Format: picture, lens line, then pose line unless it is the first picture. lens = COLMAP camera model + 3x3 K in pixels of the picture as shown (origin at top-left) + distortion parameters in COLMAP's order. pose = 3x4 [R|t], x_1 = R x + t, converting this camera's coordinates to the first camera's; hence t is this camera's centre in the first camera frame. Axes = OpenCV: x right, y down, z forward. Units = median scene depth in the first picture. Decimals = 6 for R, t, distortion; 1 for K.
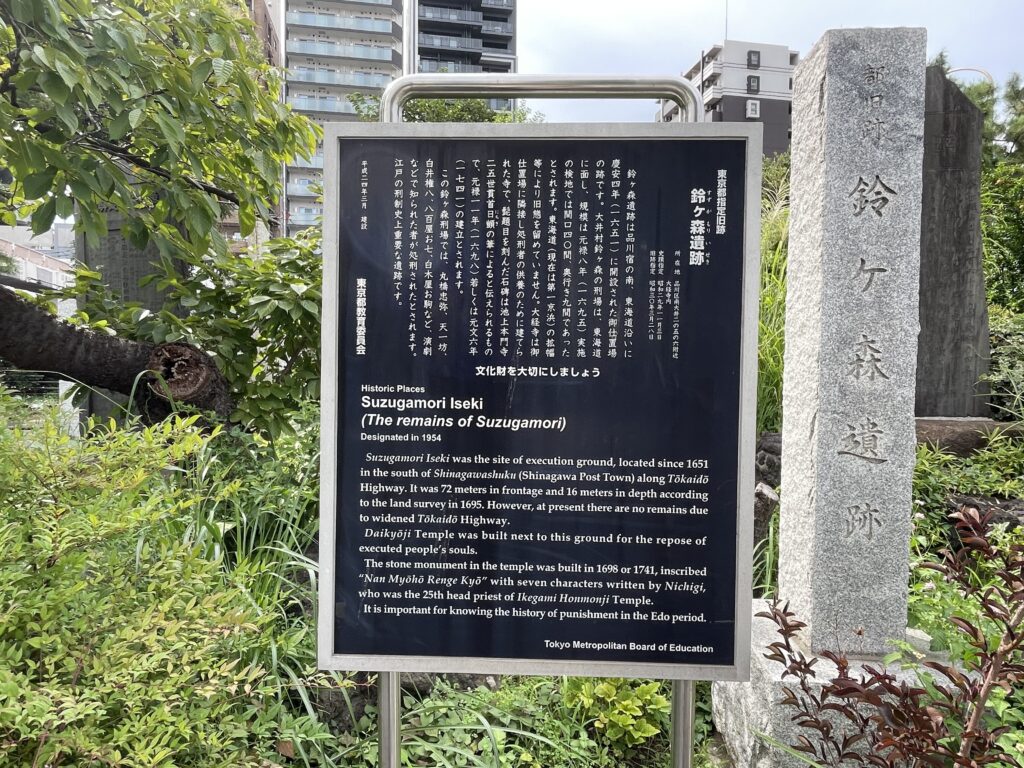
lens RADIAL K [[639.9, 0, 514.9], [0, 639.9, 381.2], [0, 0, 1]] dist [-0.001866, -0.001284]
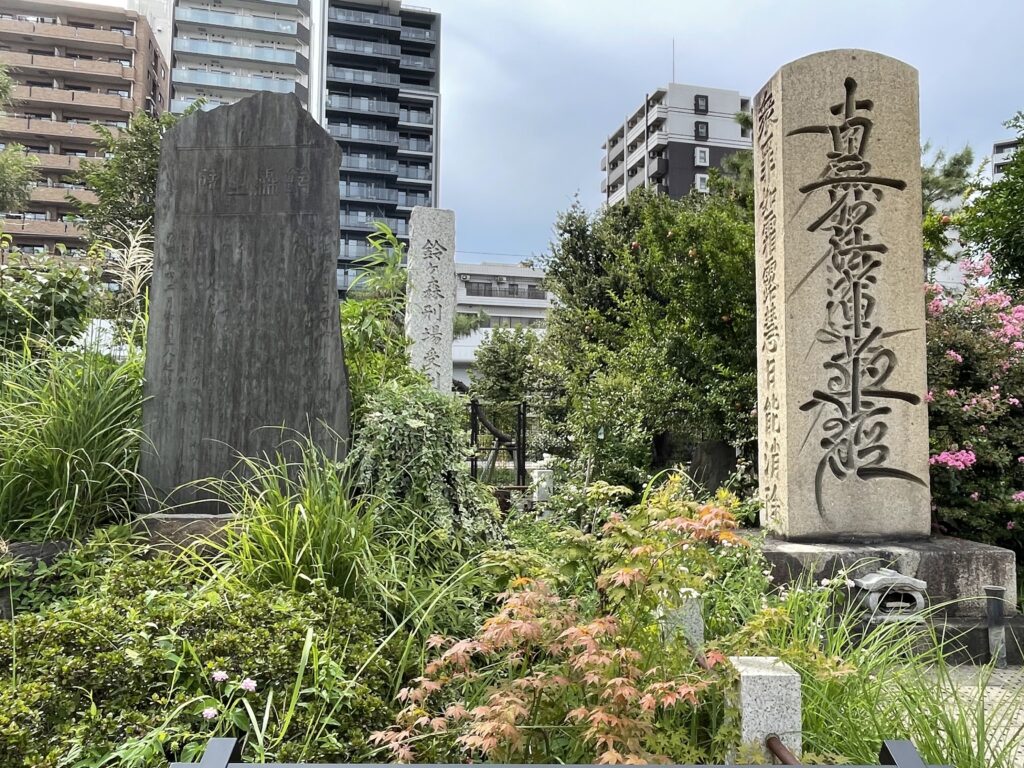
lens RADIAL K [[741.0, 0, 510.5], [0, 741.0, 383.3], [0, 0, 1]] dist [0.007524, -0.007827]
pose [[0.998411, 0.006304, 0.056005, 0.046538], [-0.000674, 0.994990, -0.099977, -0.000771], [-0.056355, 0.099780, 0.993412, 0.002579]]
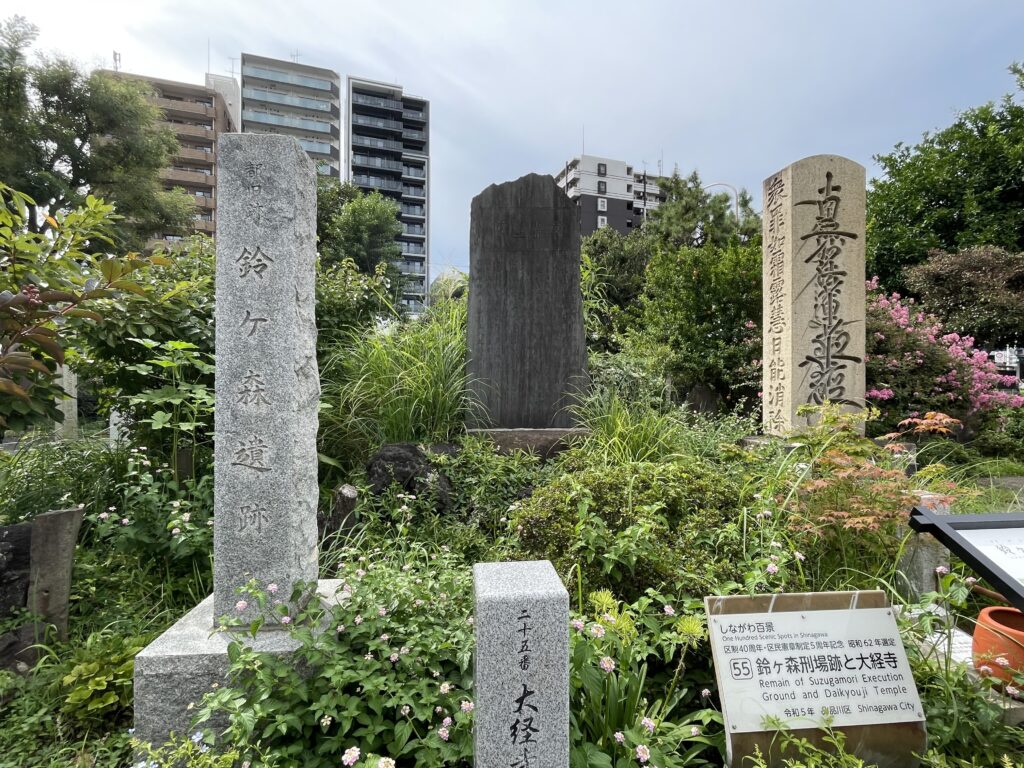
lens RADIAL K [[485.2, 0, 511.6], [0, 485.2, 382.9], [0, 0, 1]] dist [-0.000640, 0.000029]
pose [[0.989248, -0.004221, 0.146190, 0.021979], [0.009815, 0.999246, -0.037559, -0.000151], [-0.145921, 0.038590, 0.988543, -0.000673]]
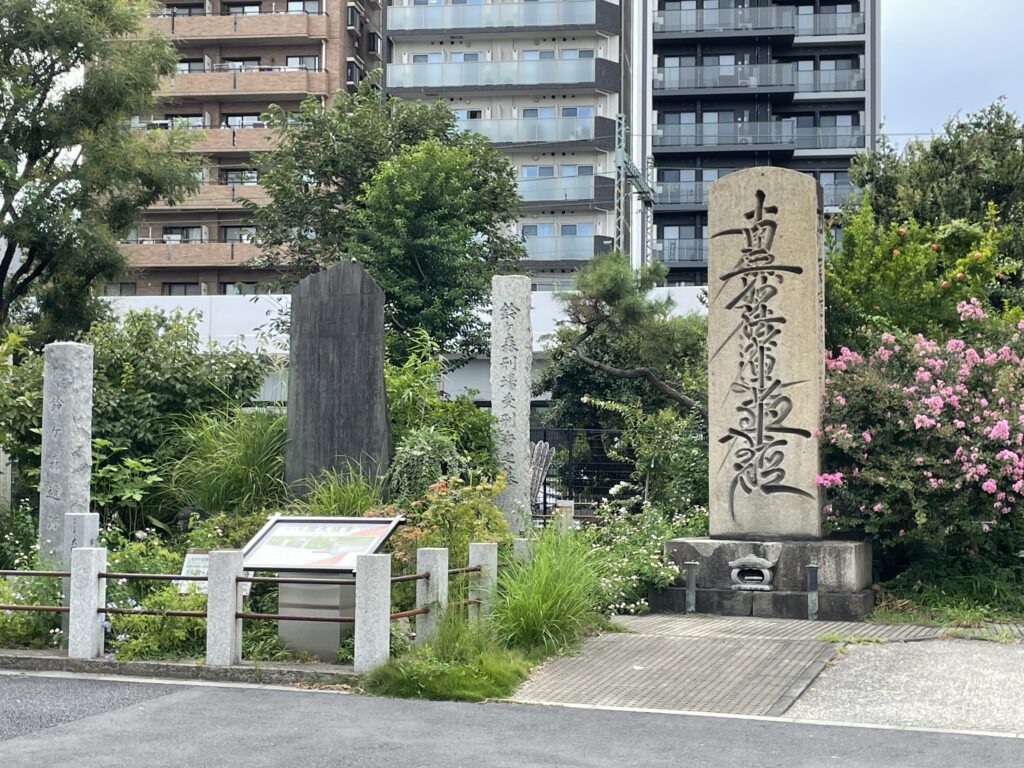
lens RADIAL K [[1627.4, 0, 511.2], [0, 1627.4, 377.1], [0, 0, 1]] dist [0.125716, 0.000000]
pose [[0.949666, -0.017415, -0.312780, 0.111203], [-0.013763, 0.995170, -0.097195, 0.006314], [0.312962, 0.096608, 0.944840, -0.122574]]
